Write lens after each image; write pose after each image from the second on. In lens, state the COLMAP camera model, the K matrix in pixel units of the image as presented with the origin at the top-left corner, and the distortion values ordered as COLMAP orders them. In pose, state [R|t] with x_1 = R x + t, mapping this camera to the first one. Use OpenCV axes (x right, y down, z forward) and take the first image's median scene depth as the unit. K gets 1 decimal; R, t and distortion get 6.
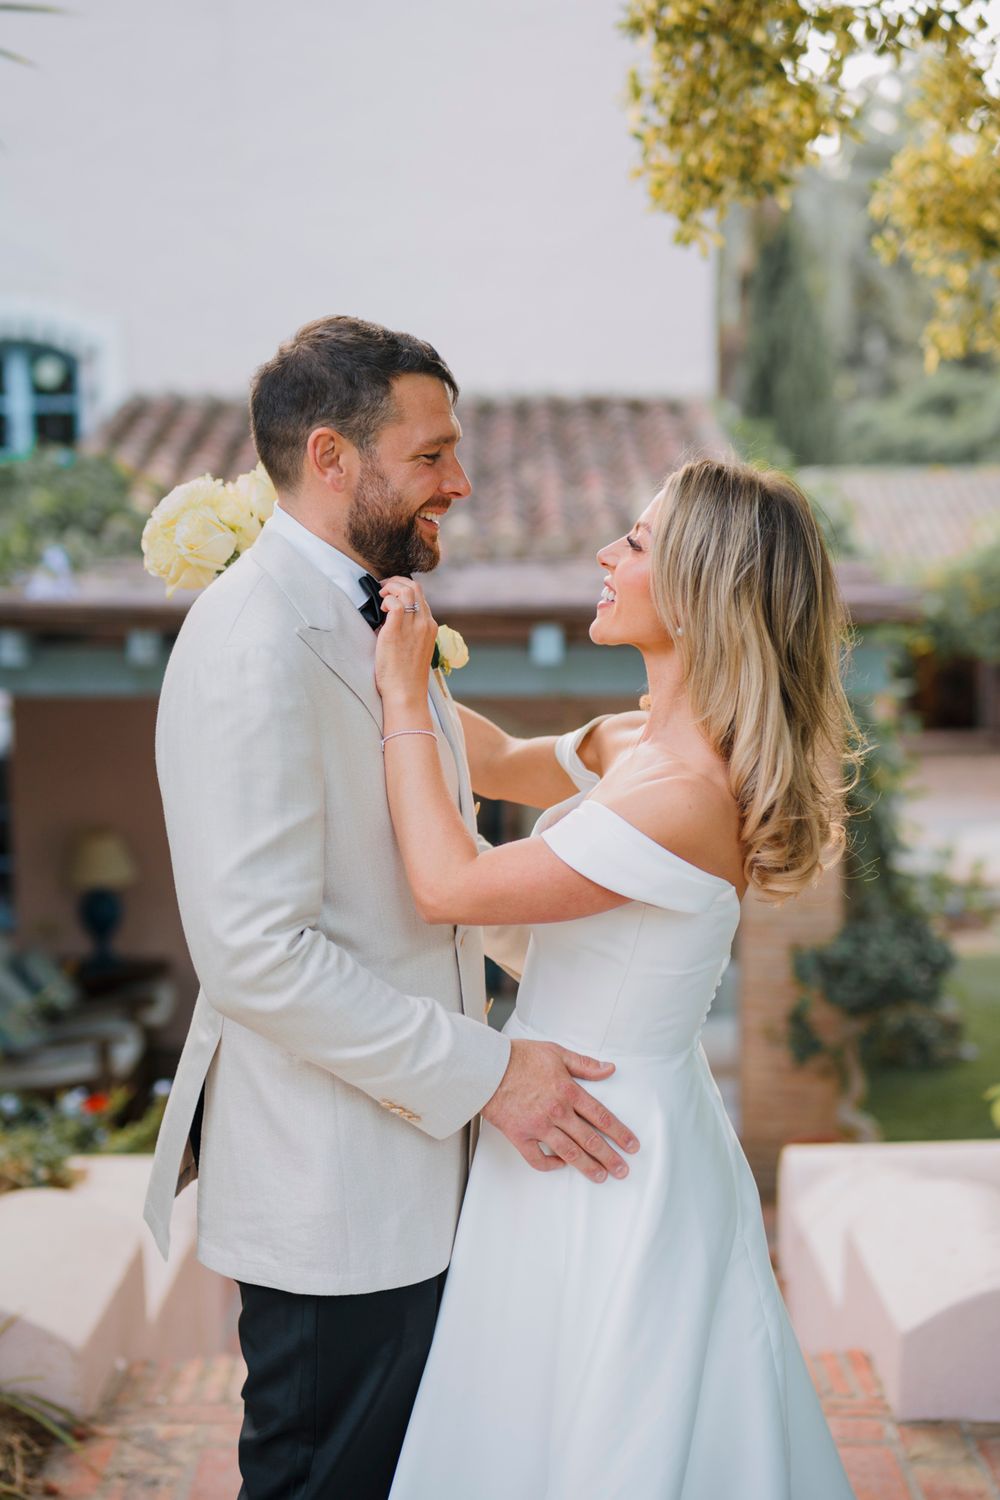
lens RADIAL K [[2353.3, 0, 495.7], [0, 2353.3, 838.8], [0, 0, 1]] dist [0.074016, 0.000000]
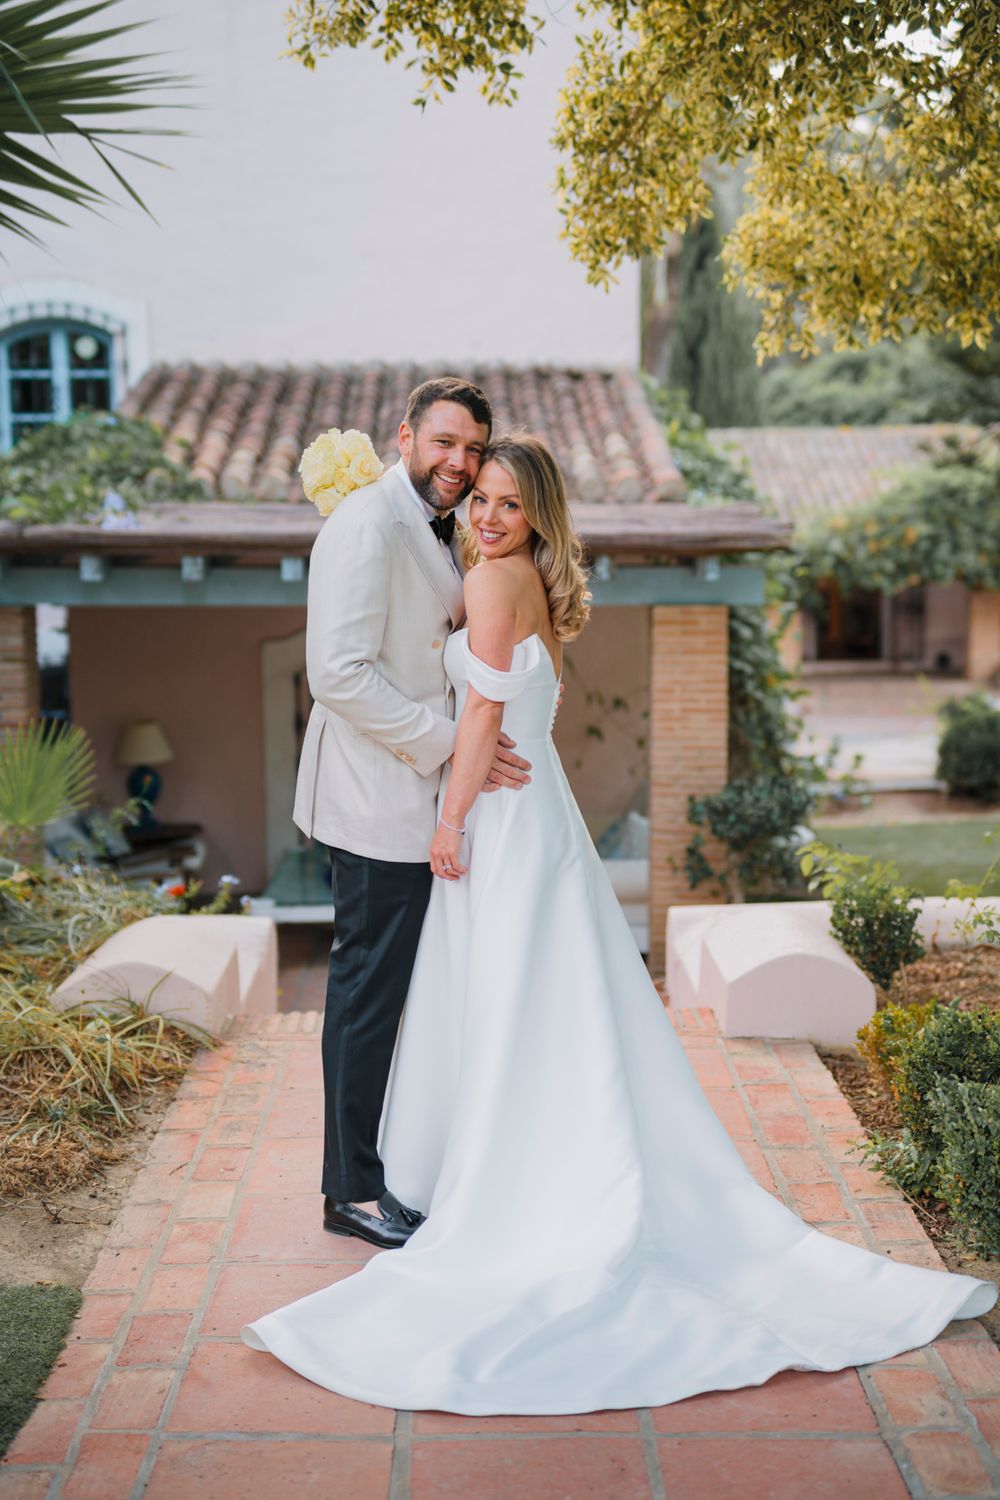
lens RADIAL K [[2056.1, 0, 510.7], [0, 2056.1, 835.8], [0, 0, 1]] dist [0.053390, 0.000000]
pose [[0.999633, -0.003612, 0.026865, -0.004539], [0.002528, 0.999186, 0.040261, 0.021564], [-0.026989, -0.040178, 0.998828, -0.148610]]
